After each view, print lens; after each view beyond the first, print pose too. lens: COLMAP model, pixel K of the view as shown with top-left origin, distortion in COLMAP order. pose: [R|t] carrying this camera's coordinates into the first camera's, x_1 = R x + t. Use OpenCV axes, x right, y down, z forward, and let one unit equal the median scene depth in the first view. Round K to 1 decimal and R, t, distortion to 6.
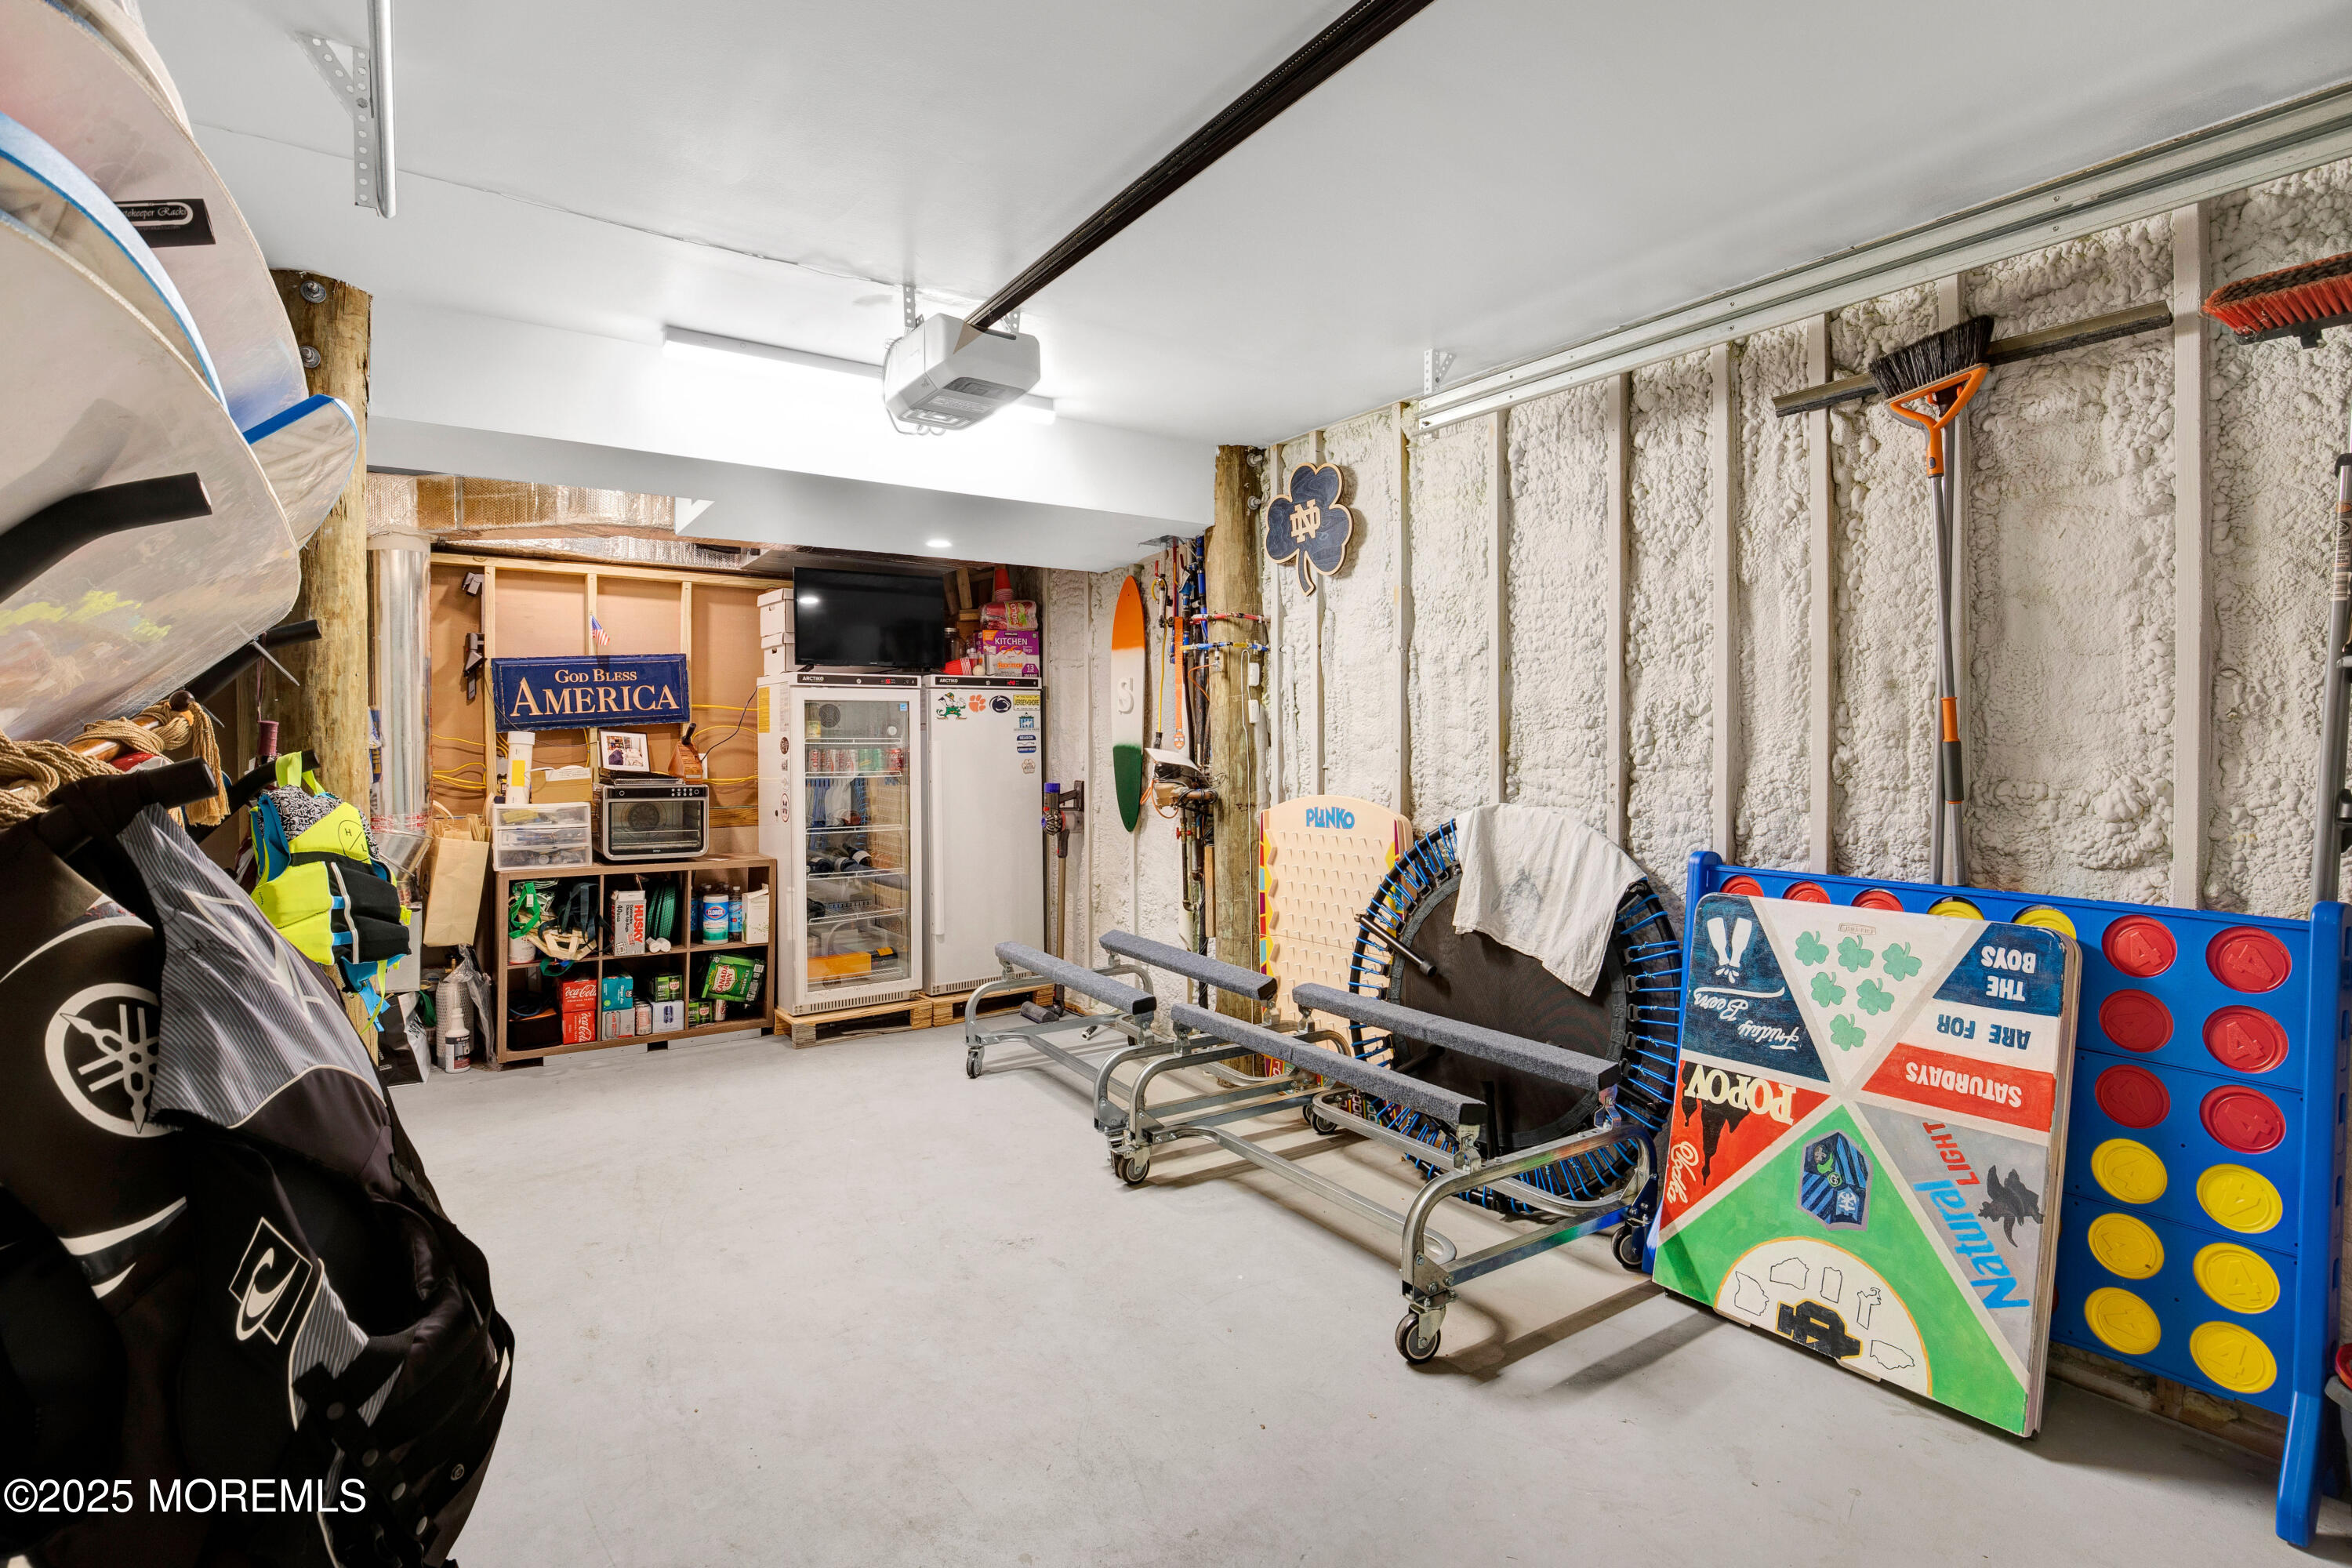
lens RADIAL K [[1129.8, 0, 1169.9], [0, 1129.8, 768.9], [0, 0, 1]] dist [-0.010950, 0.003051]
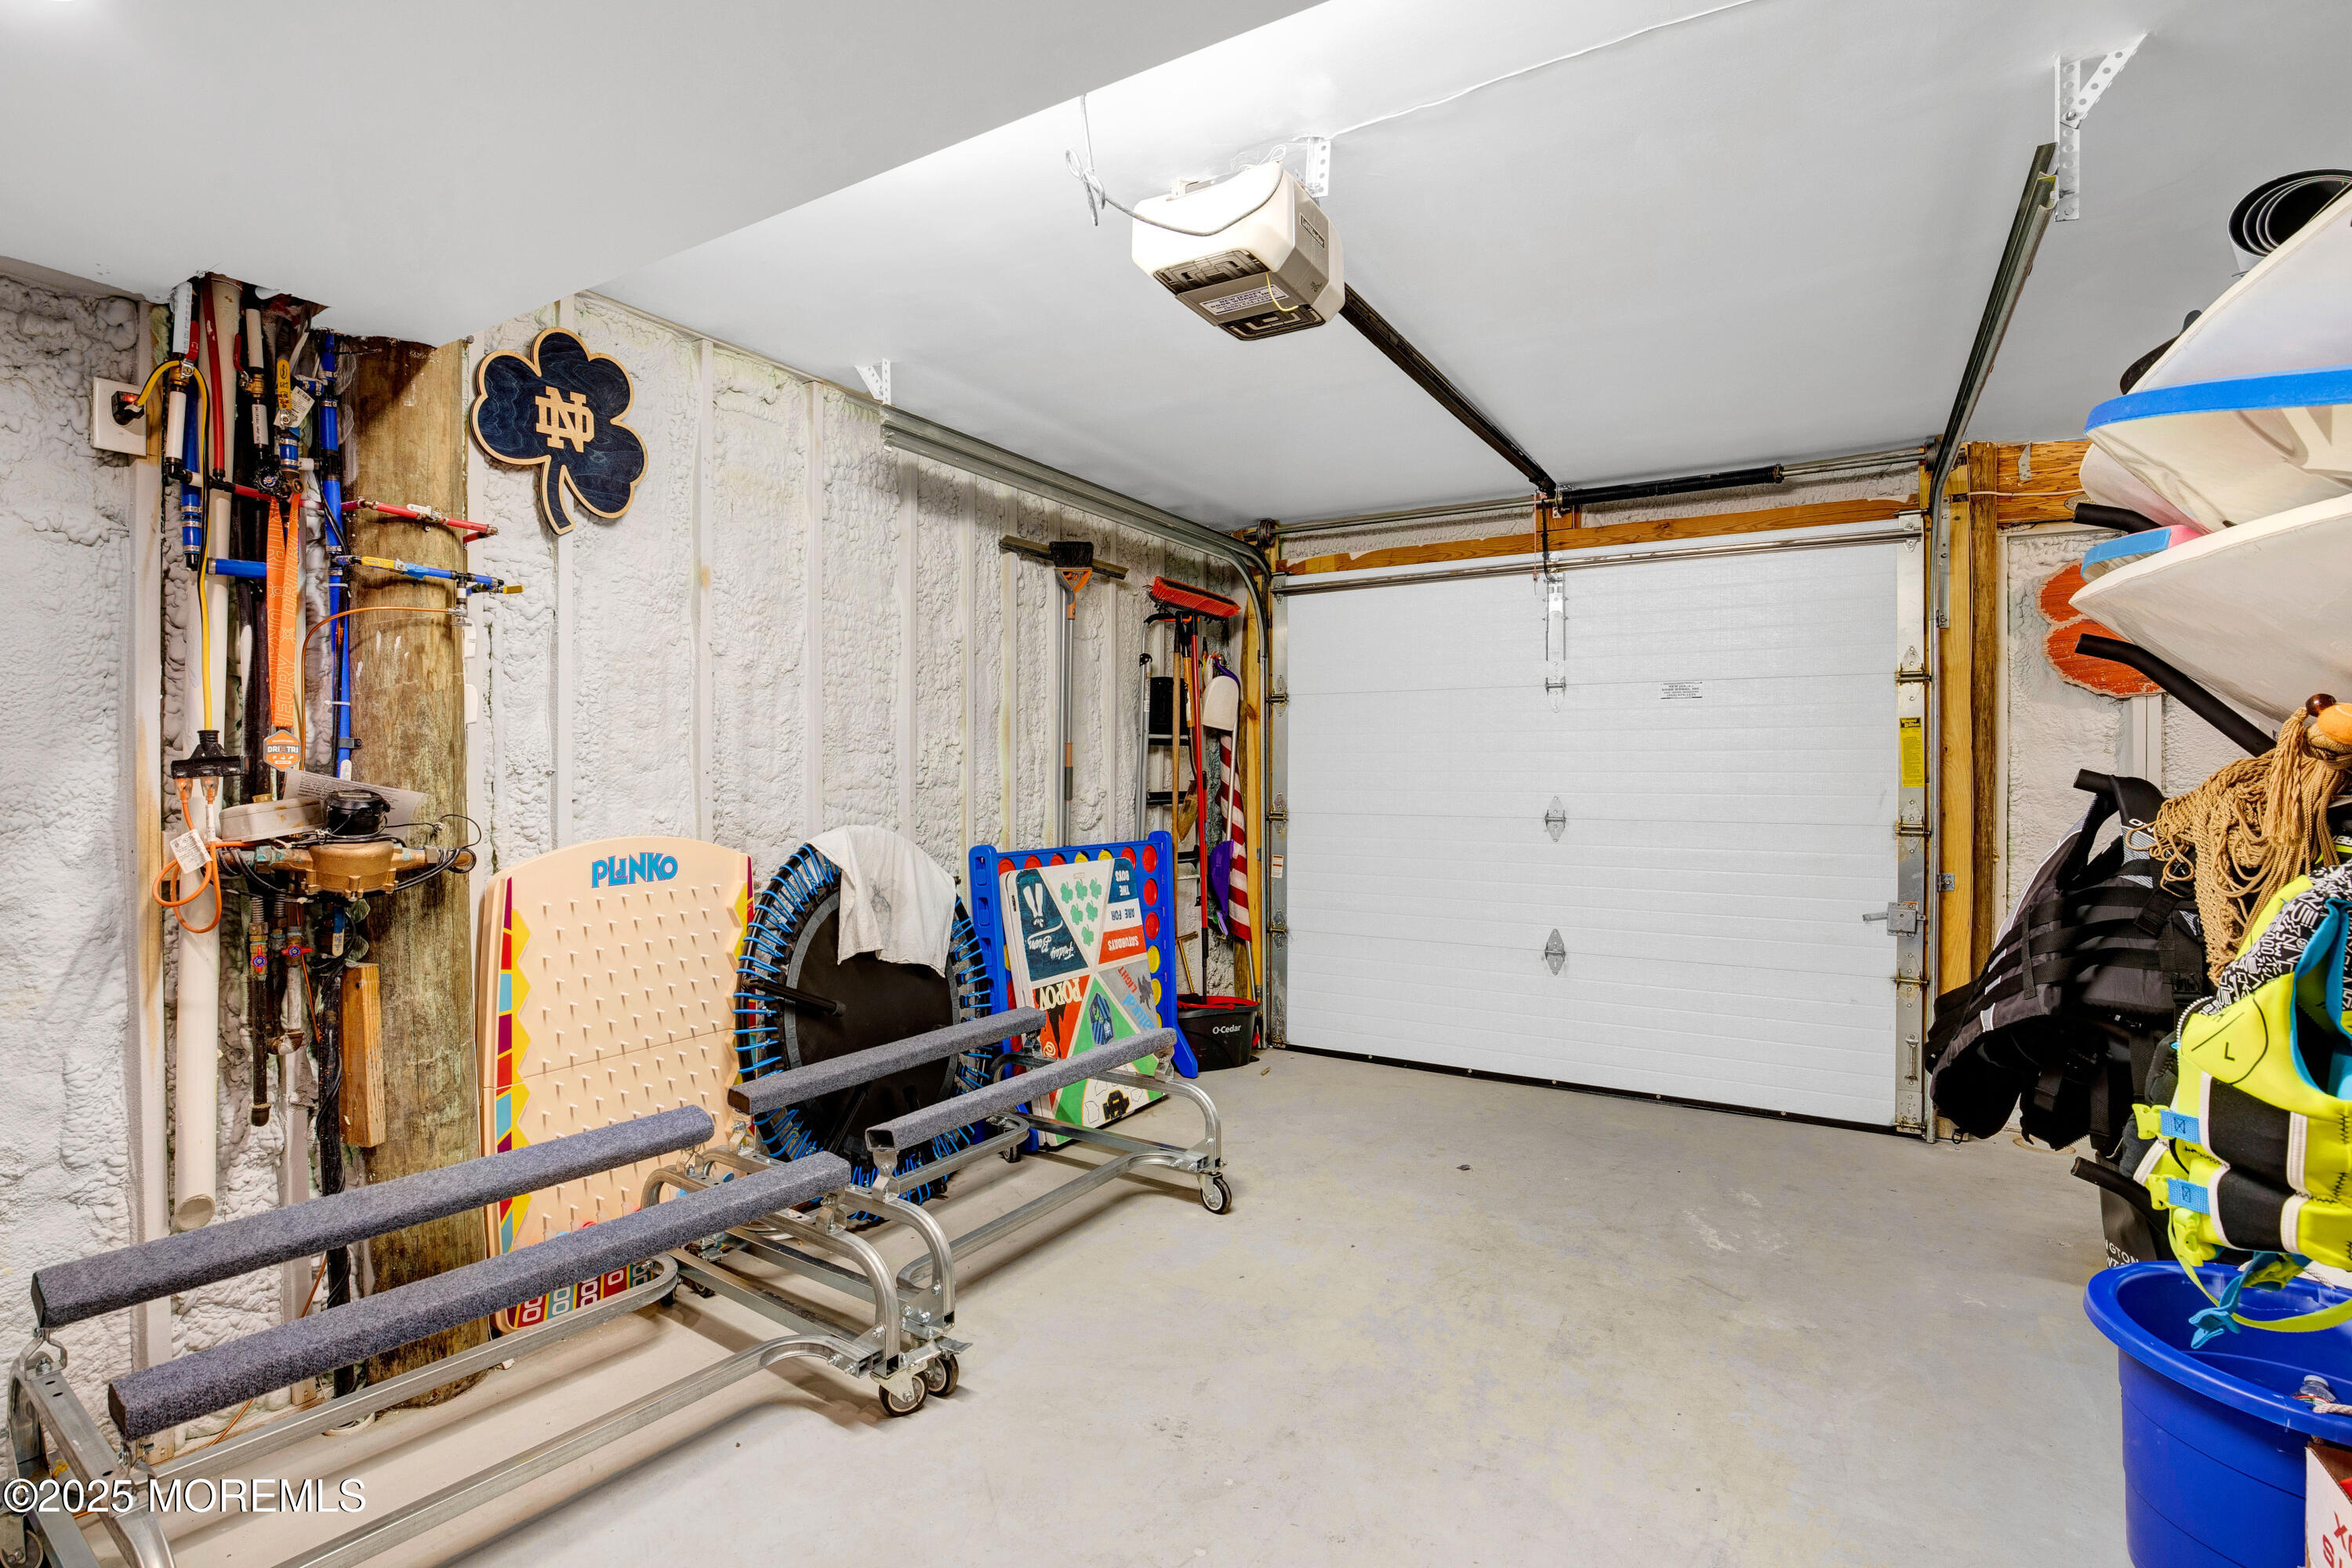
lens RADIAL K [[1129.8, 0, 1064.8], [0, 1129.8, 778.8], [0, 0, 1]] dist [-0.010950, 0.003051]
pose [[-0.356235, 0.000352, 0.934396, -0.923179], [0.021959, 0.999727, 0.007996, -0.018229], [-0.934138, 0.023367, -0.356145, 1.519289]]
